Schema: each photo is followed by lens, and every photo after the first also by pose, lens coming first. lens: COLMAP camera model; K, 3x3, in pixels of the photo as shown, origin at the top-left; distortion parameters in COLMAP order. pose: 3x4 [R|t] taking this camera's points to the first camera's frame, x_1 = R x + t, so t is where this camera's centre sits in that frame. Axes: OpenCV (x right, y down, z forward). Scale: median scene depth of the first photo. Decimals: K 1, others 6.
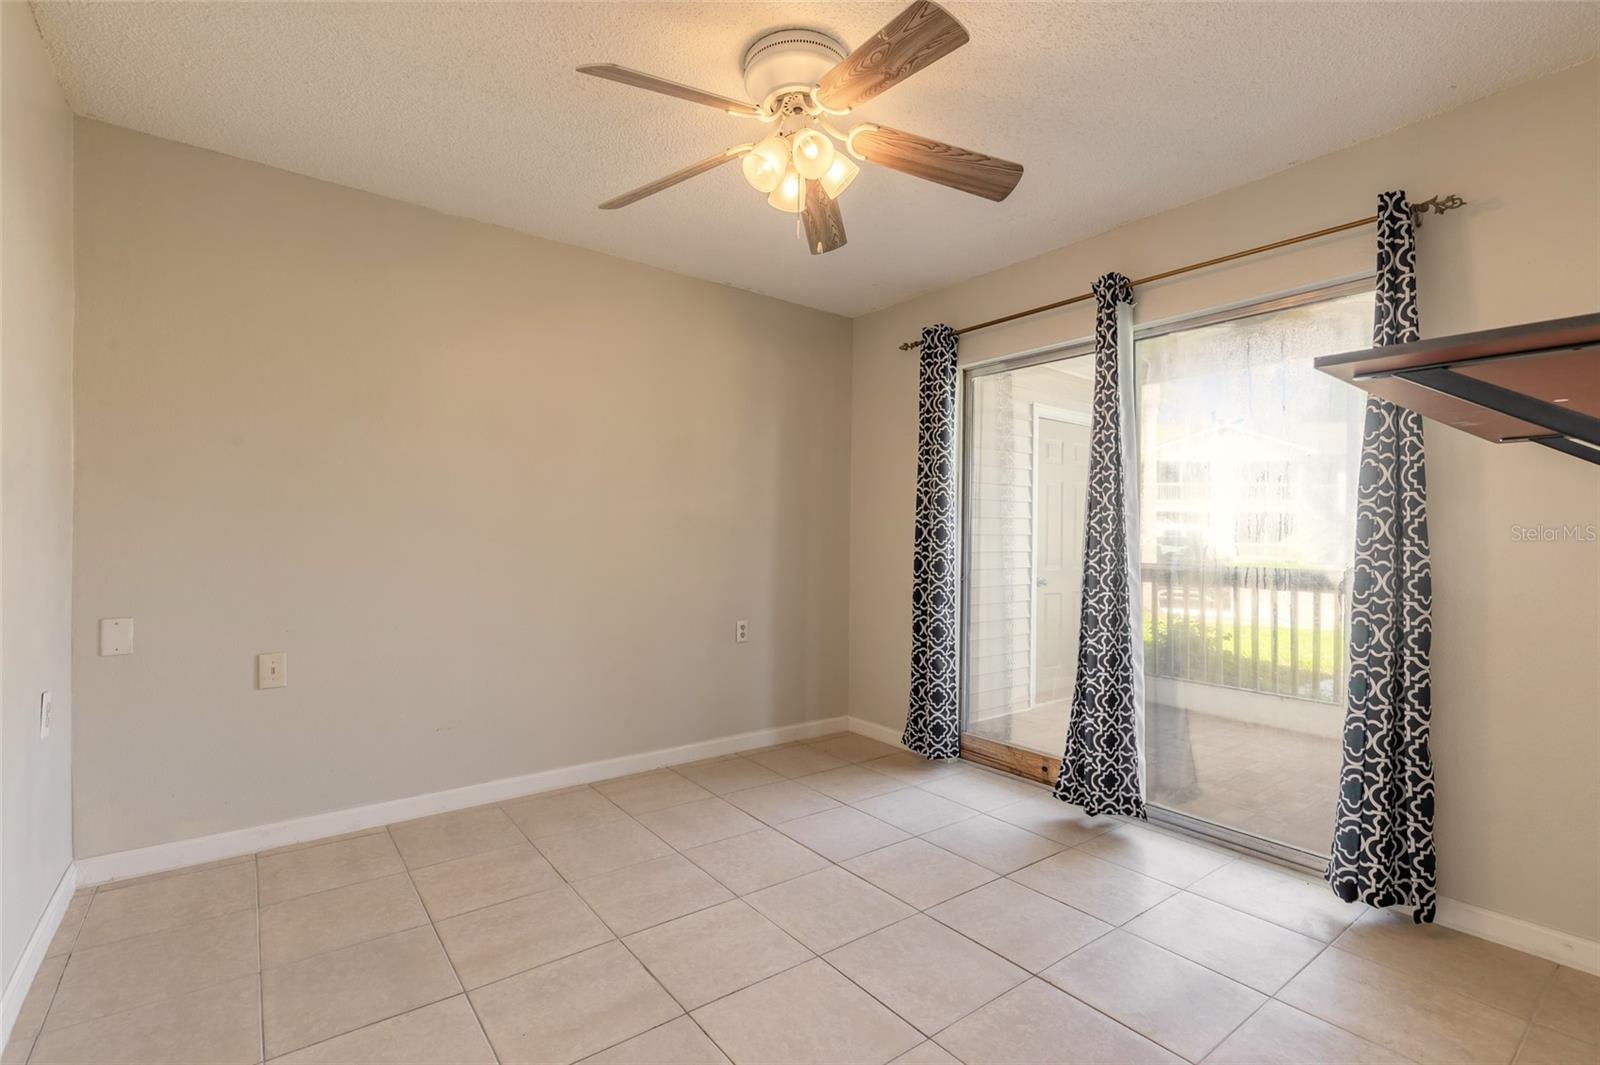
lens RADIAL K [[726.8, 0, 799.5], [0, 726.8, 534.9], [0, 0, 1]] dist [0.011268, -0.001720]
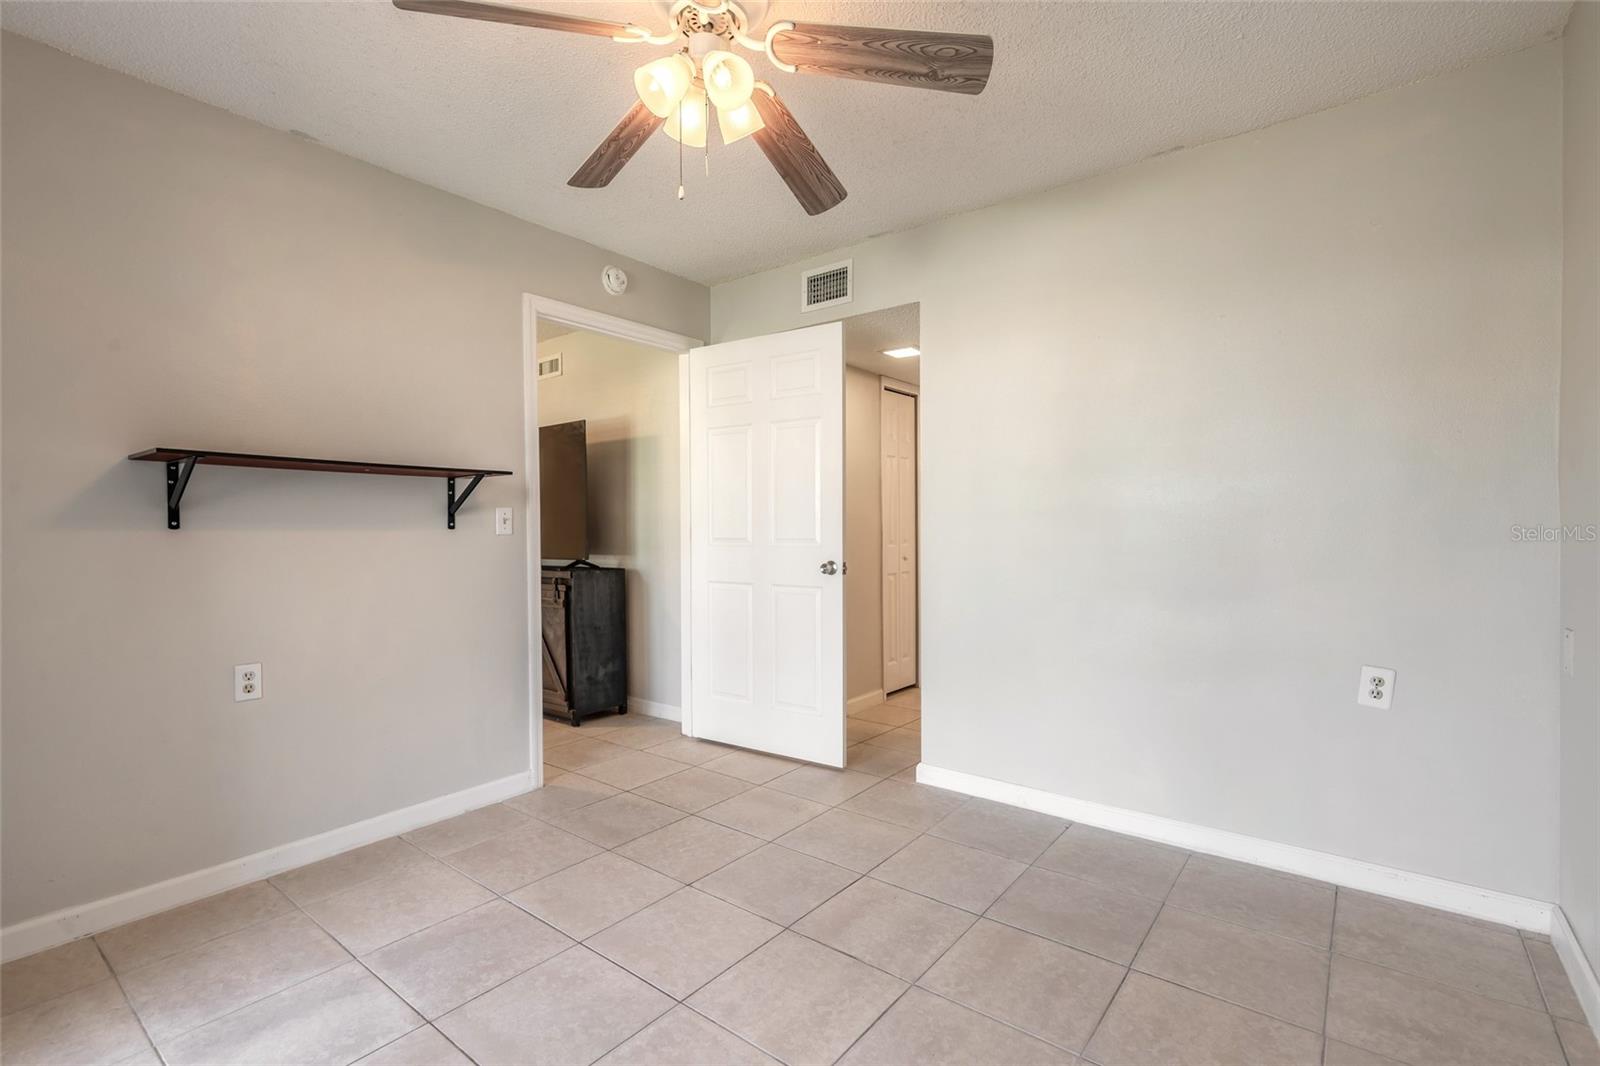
lens RADIAL K [[726.8, 0, 802.7], [0, 726.8, 540.1], [0, 0, 1]] dist [0.011268, -0.001720]
pose [[-0.967128, -0.003306, -0.254270, 0.117085], [-0.004583, 0.999980, 0.004427, 0.018456], [0.254250, 0.005447, -0.967123, 2.015253]]
